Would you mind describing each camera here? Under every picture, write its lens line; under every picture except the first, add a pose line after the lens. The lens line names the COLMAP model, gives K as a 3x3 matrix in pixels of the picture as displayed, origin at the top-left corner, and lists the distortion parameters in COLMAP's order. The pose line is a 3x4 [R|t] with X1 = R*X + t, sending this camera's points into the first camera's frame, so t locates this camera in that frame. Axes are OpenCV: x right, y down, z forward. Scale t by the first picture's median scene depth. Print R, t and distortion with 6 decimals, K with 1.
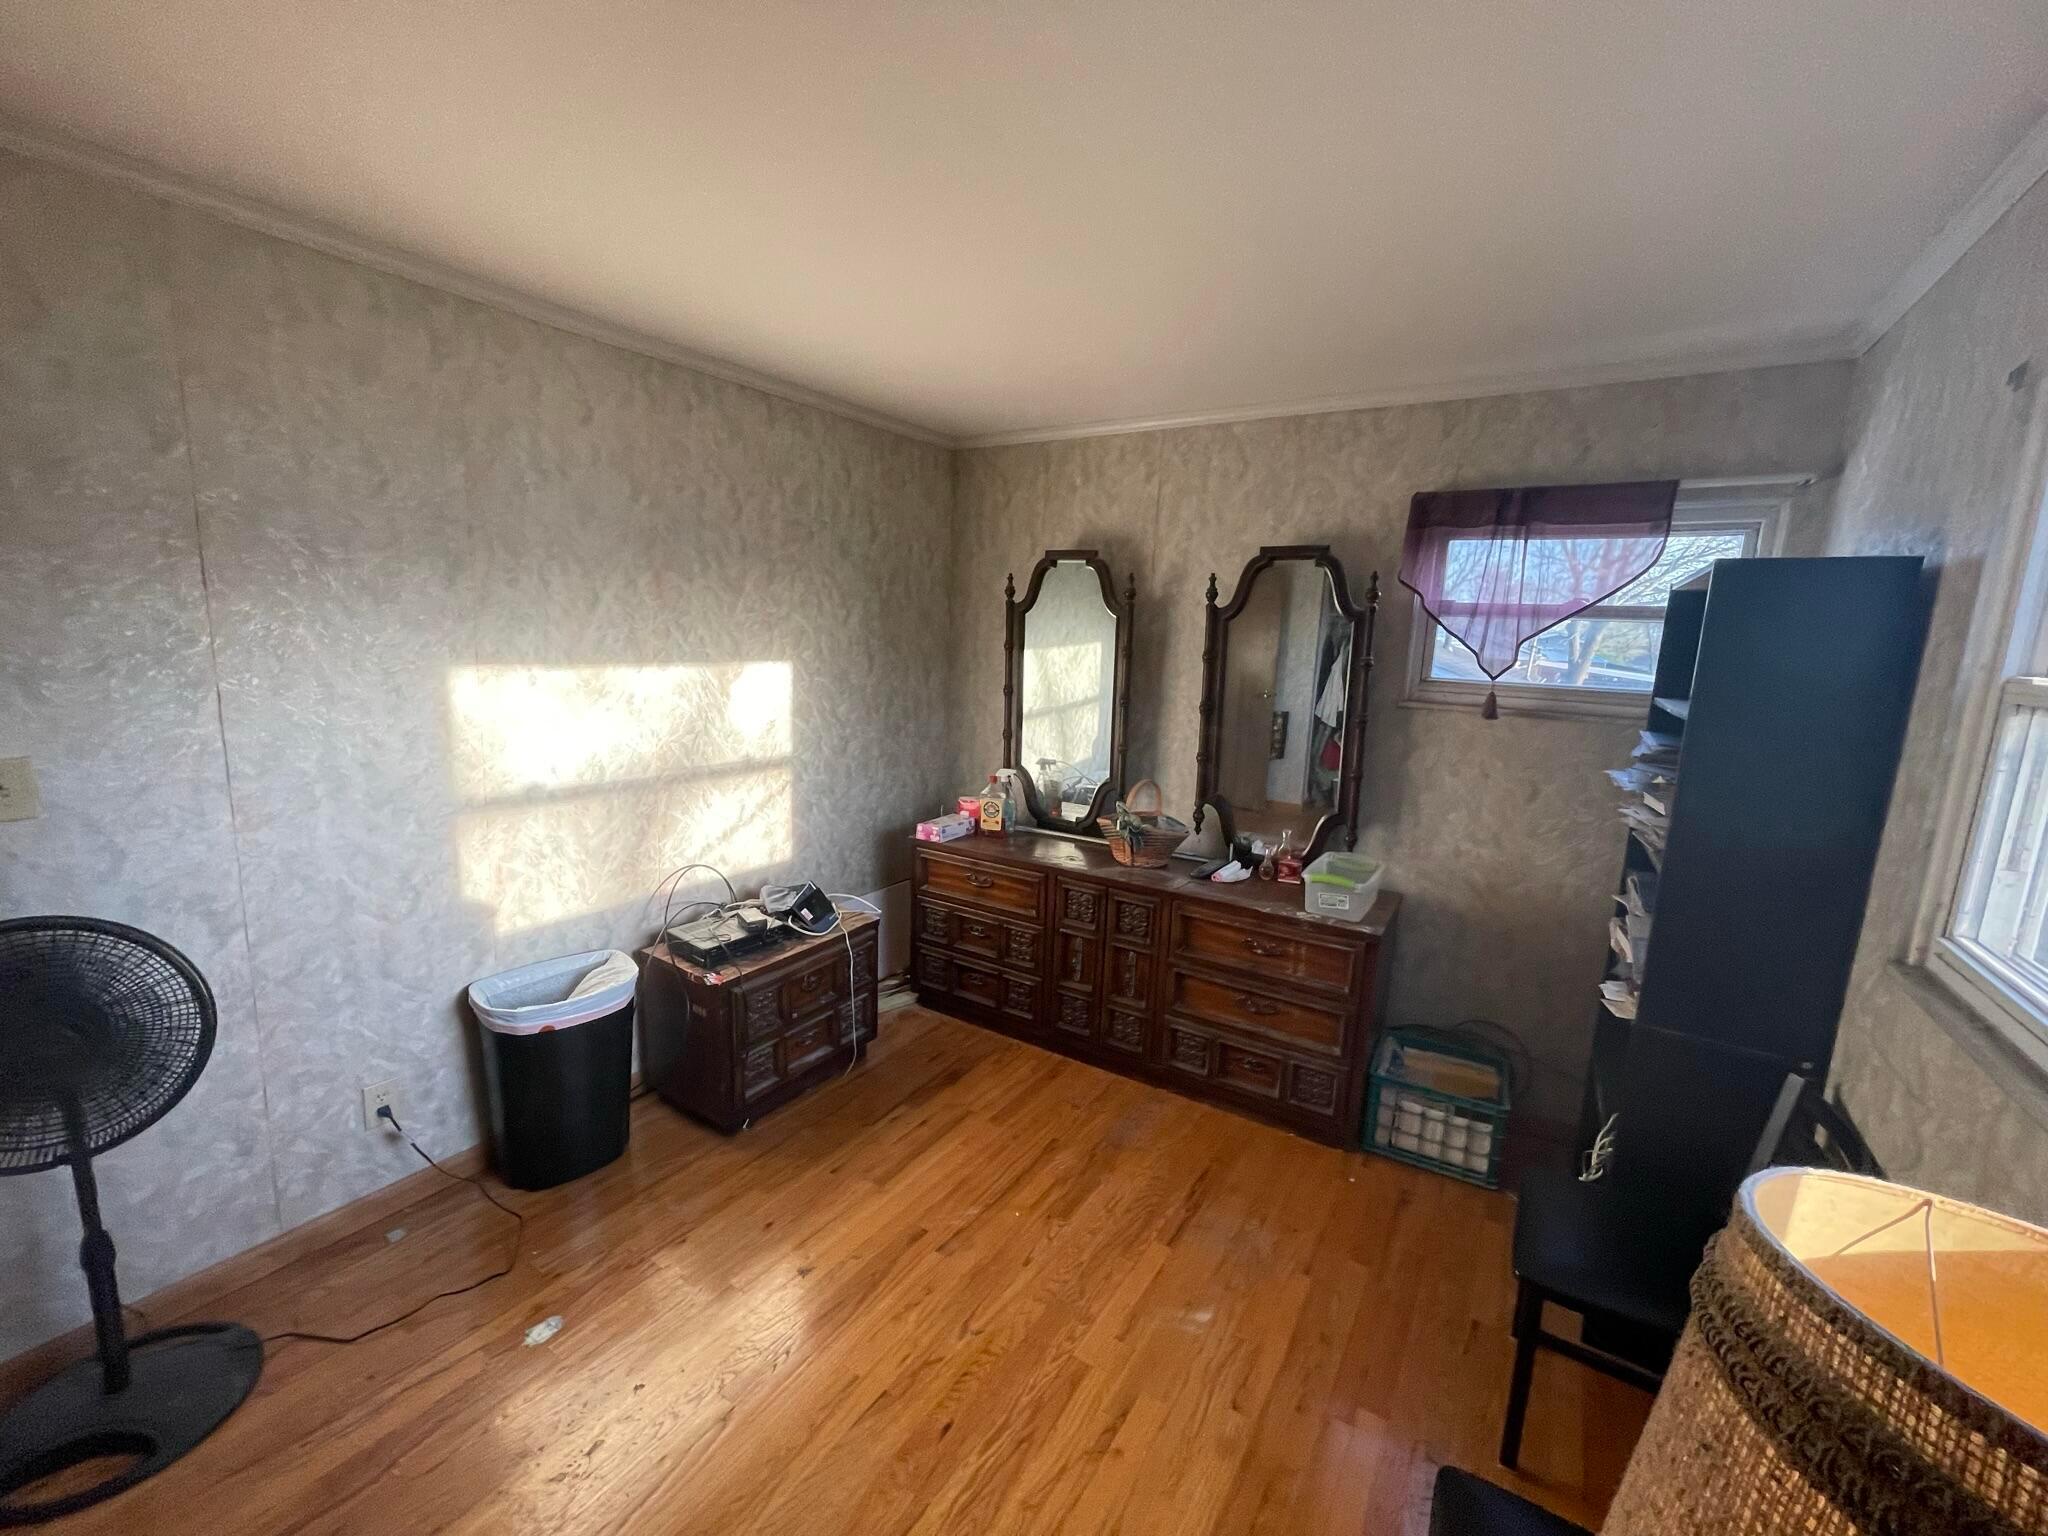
lens RADIAL K [[828.6, 0, 1024.0], [0, 828.6, 768.0], [0, 0, 1]] dist [-0.001226, 0.000114]
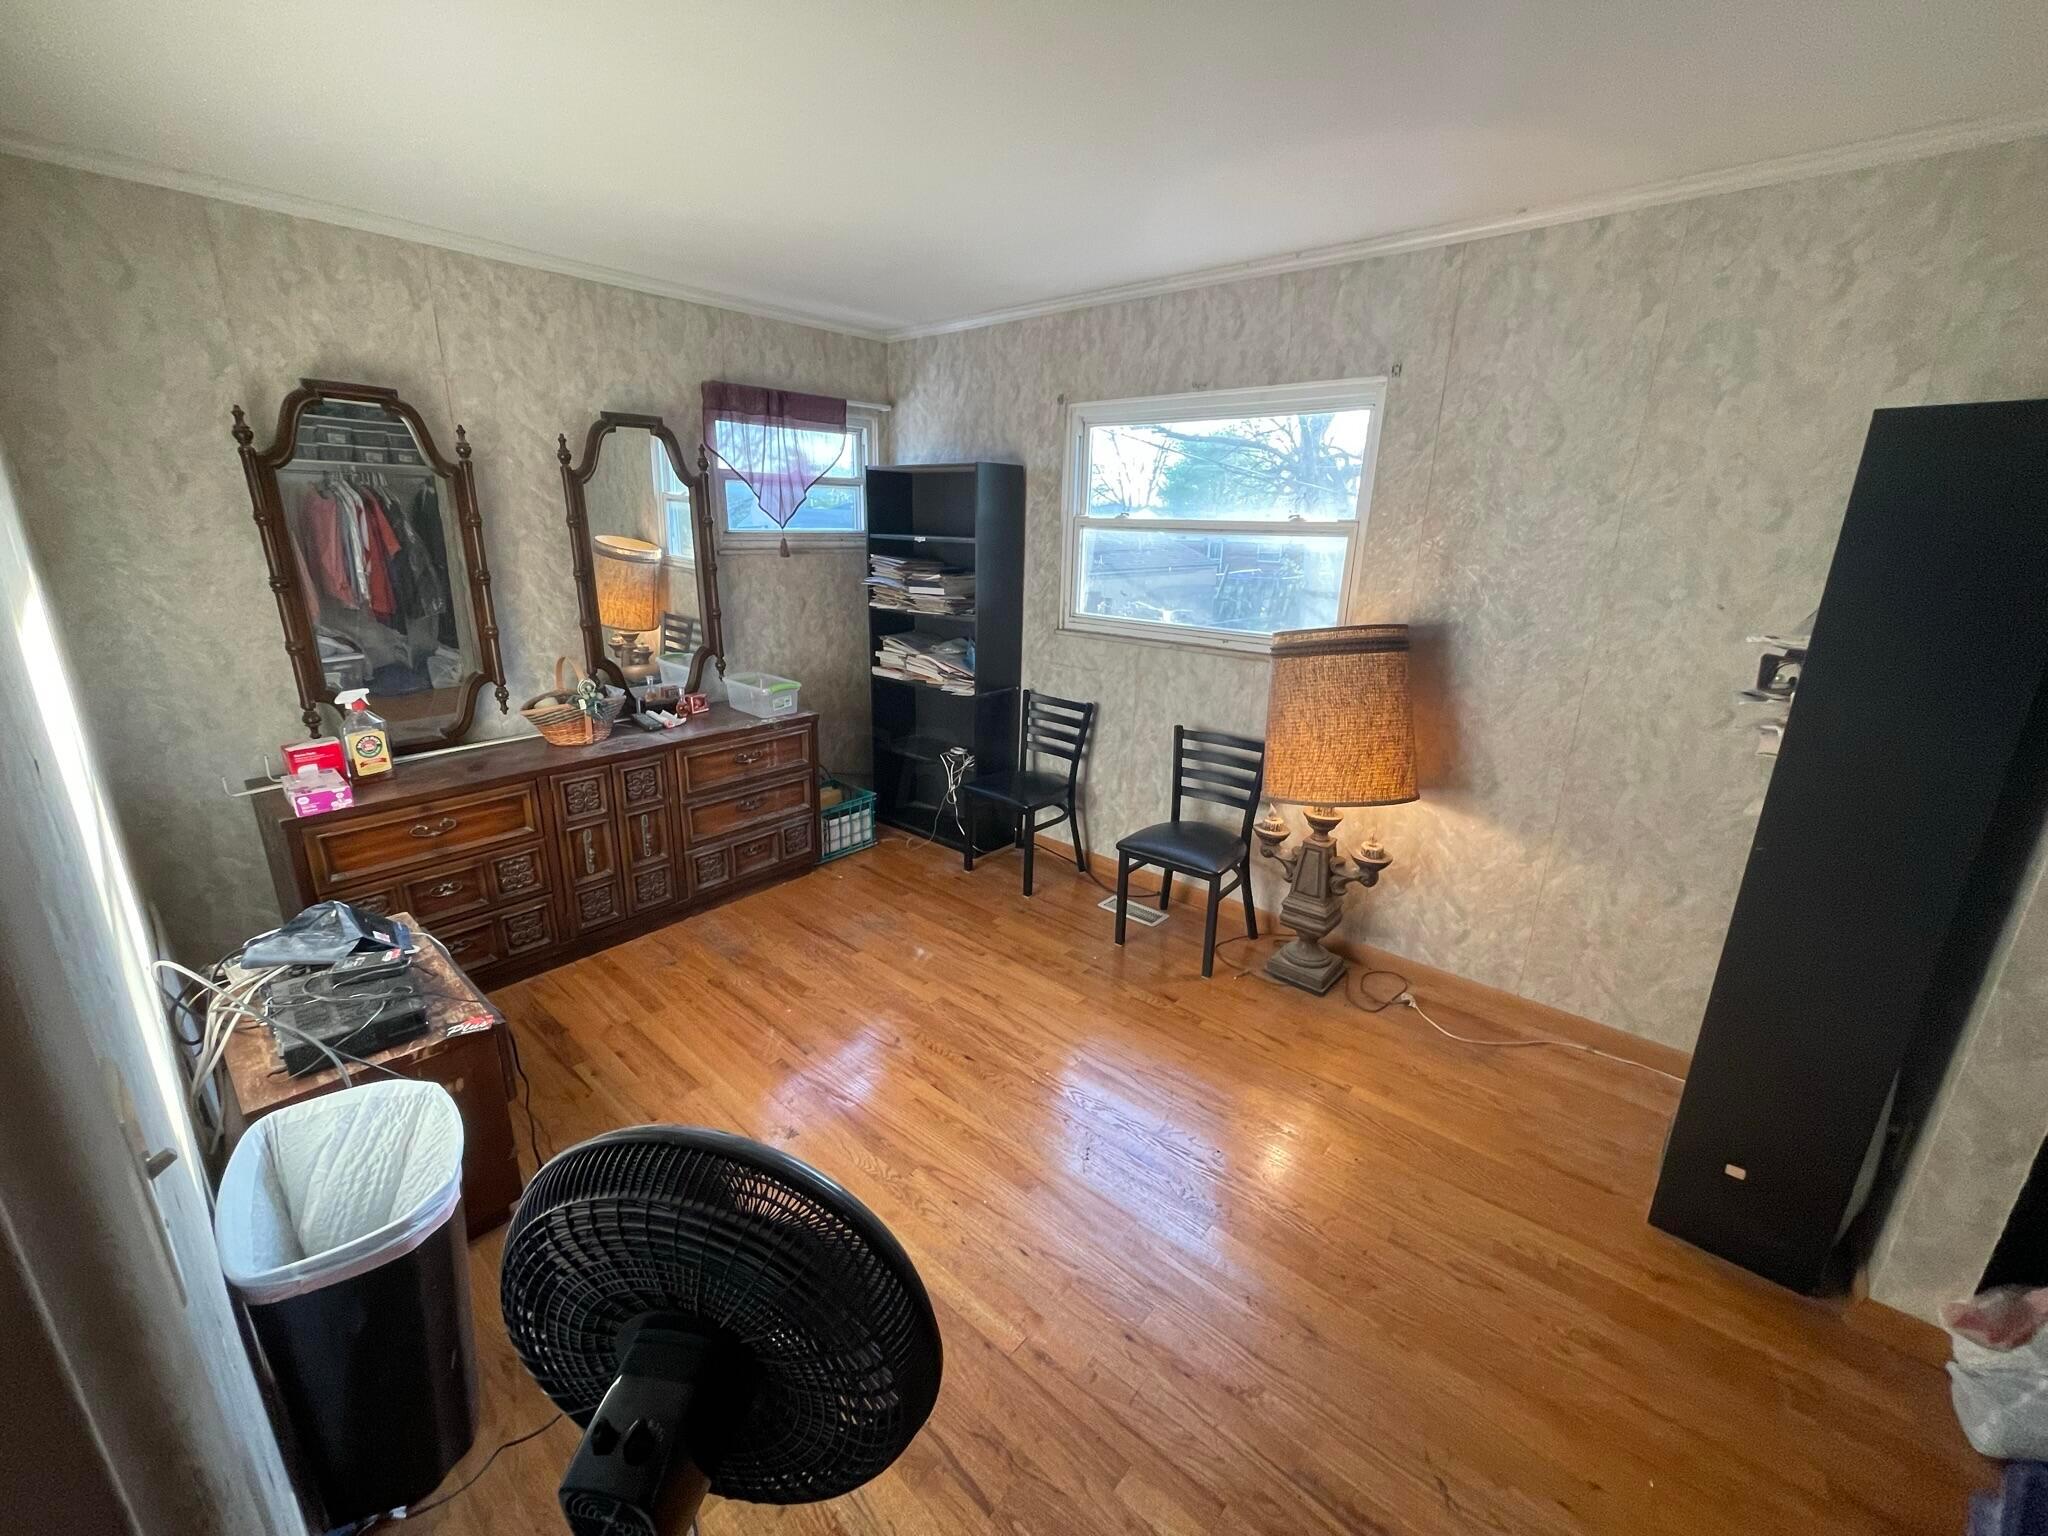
lens RADIAL K [[831.6, 0, 1024.0], [0, 831.6, 768.0], [0, 0, 1]] dist [-0.002398, -0.000171]
pose [[0.139727, -0.317532, 0.937896, -0.868663], [0.149128, 0.943133, 0.297088, -0.082588], [-0.978896, 0.098355, 0.179134, 0.378263]]
